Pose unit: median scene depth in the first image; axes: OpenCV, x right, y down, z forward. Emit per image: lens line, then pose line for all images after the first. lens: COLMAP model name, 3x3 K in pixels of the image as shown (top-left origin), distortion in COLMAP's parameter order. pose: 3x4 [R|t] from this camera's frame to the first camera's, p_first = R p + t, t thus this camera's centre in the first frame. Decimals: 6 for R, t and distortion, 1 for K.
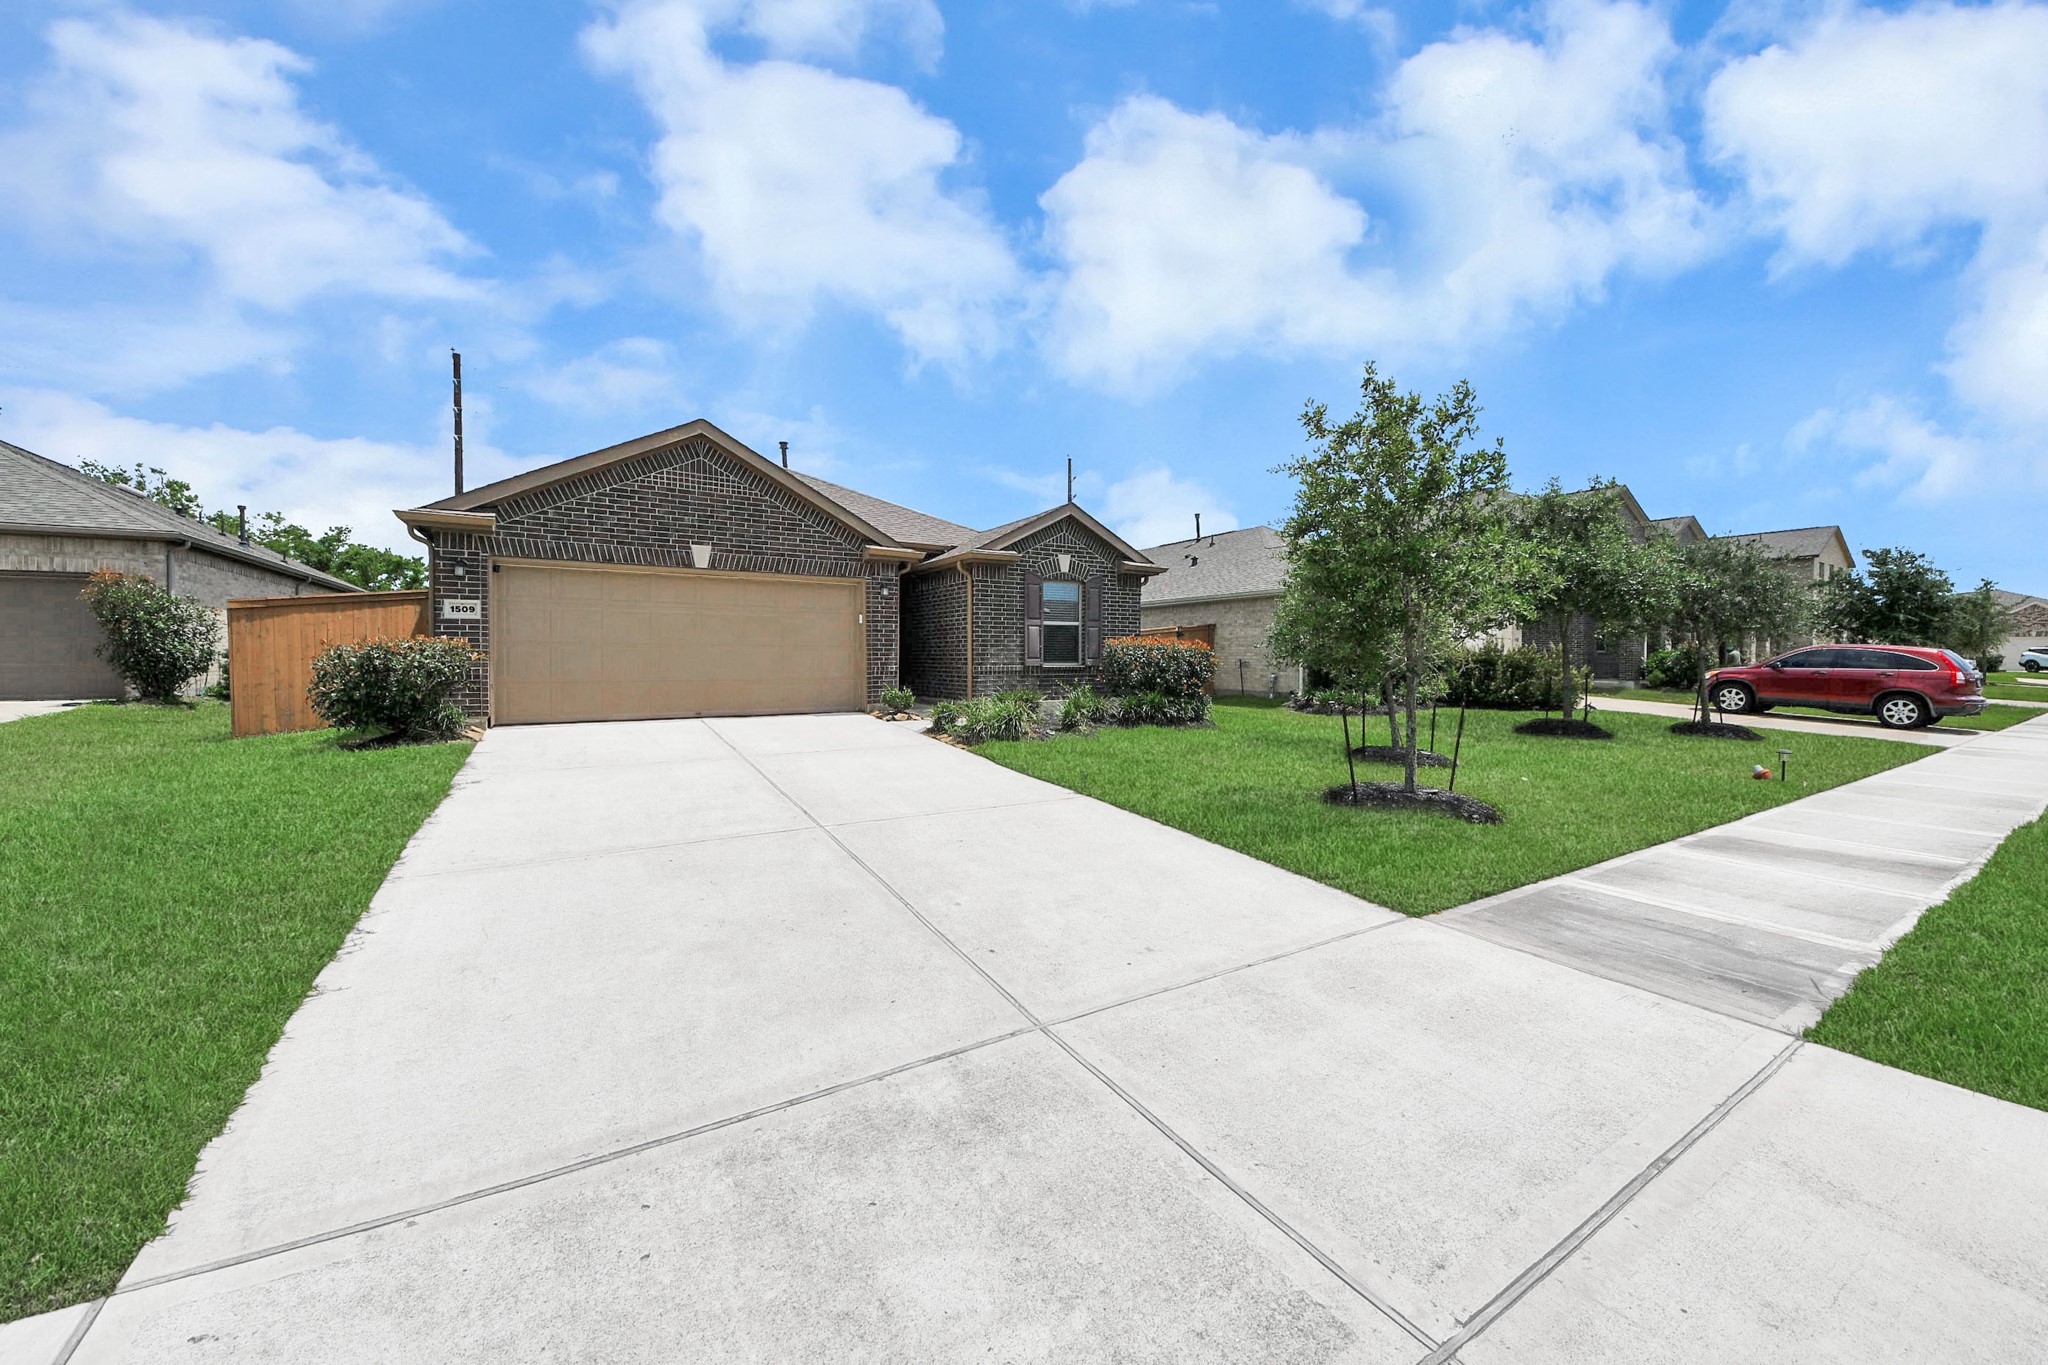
lens RADIAL K [[766.9, 0, 1029.9], [0, 766.9, 655.9], [0, 0, 1]] dist [0.000362, -0.000165]
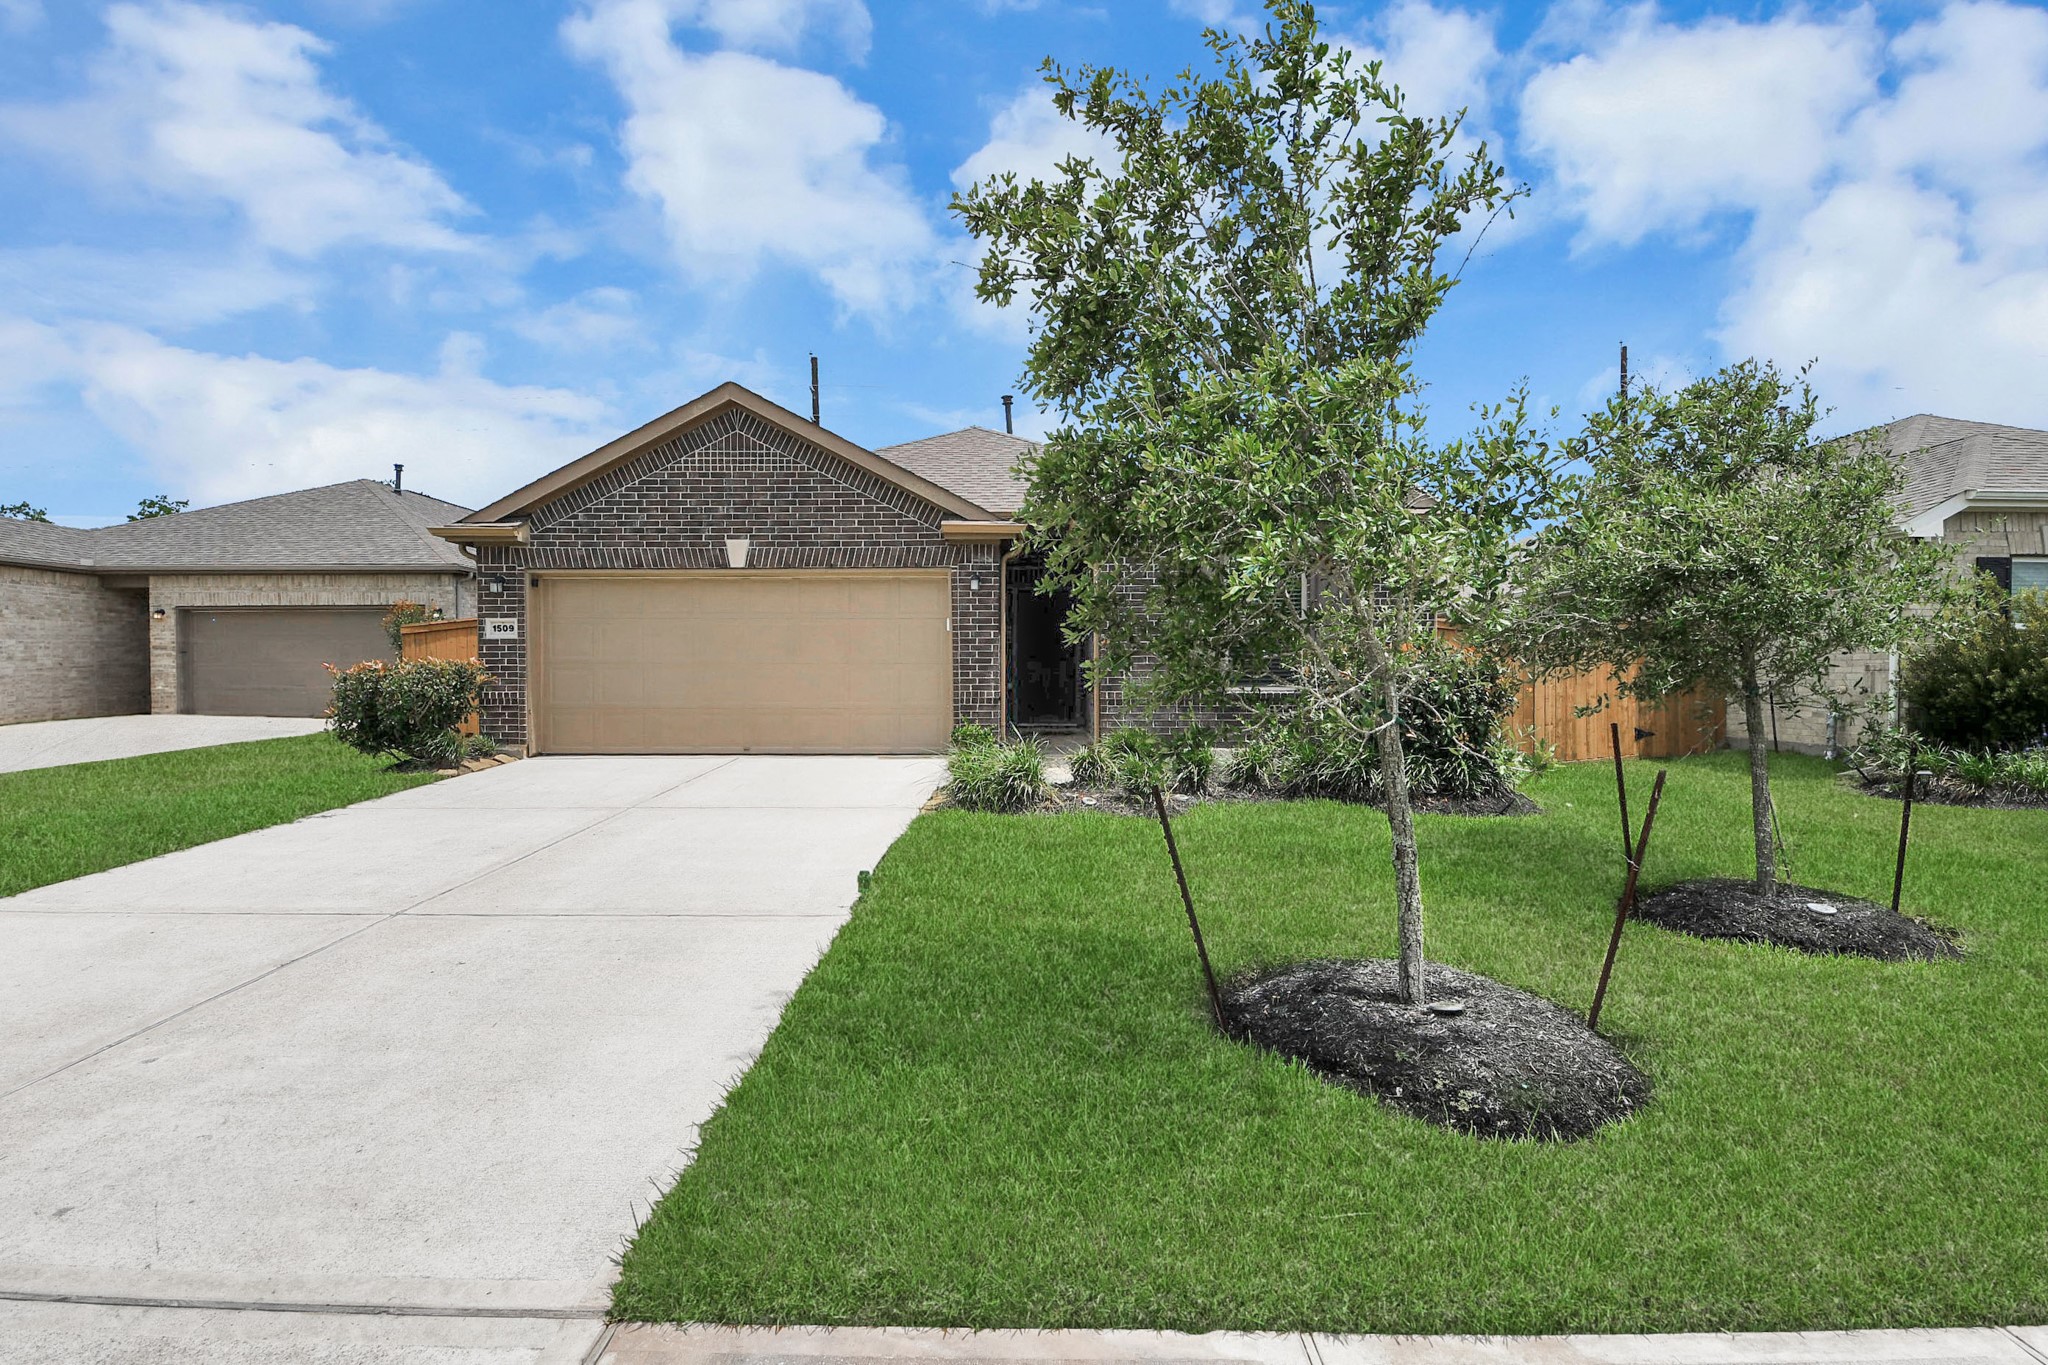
lens RADIAL K [[1040.8, 0, 989.0], [0, 1040.8, 684.4], [0, 0, 1]] dist [-0.029128, -0.000618]
pose [[0.834436, 0.001806, -0.551102, 0.348861], [0.003379, 0.999959, 0.008393, -0.000879], [0.551094, -0.008865, 0.834396, 0.213020]]
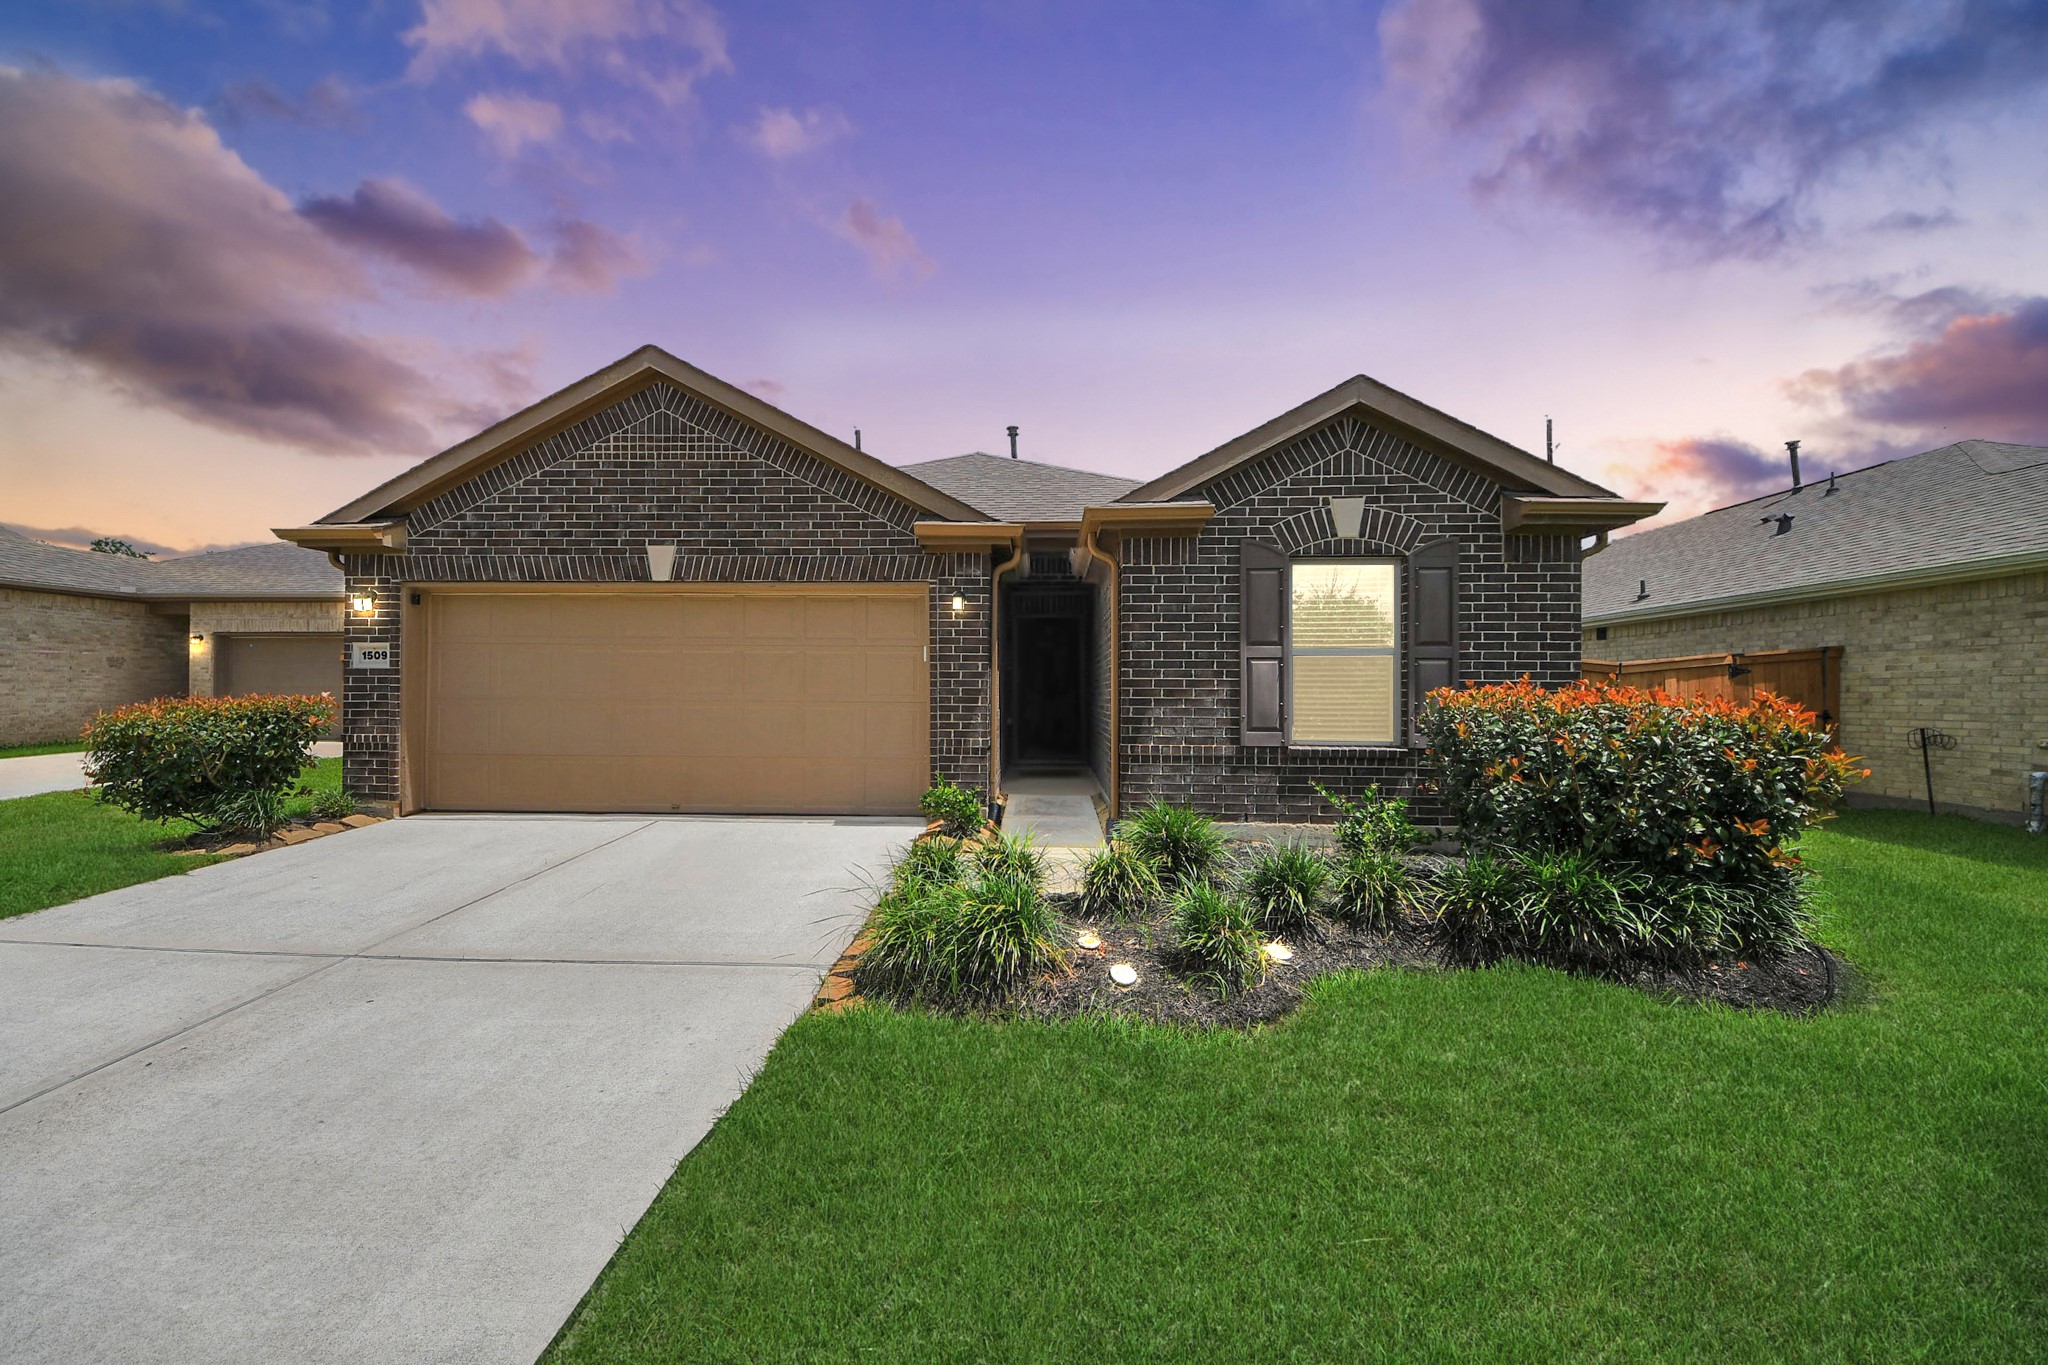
lens RADIAL K [[725.9, 0, 1024.0], [0, 725.9, 682.5], [0, 0, 1]] dist [0.000336, -0.000096]
pose [[0.819385, -0.005423, -0.573218, 0.147667], [-0.002777, 0.999906, -0.013430, -0.020567], [0.573237, 0.012597, 0.819293, 0.607966]]
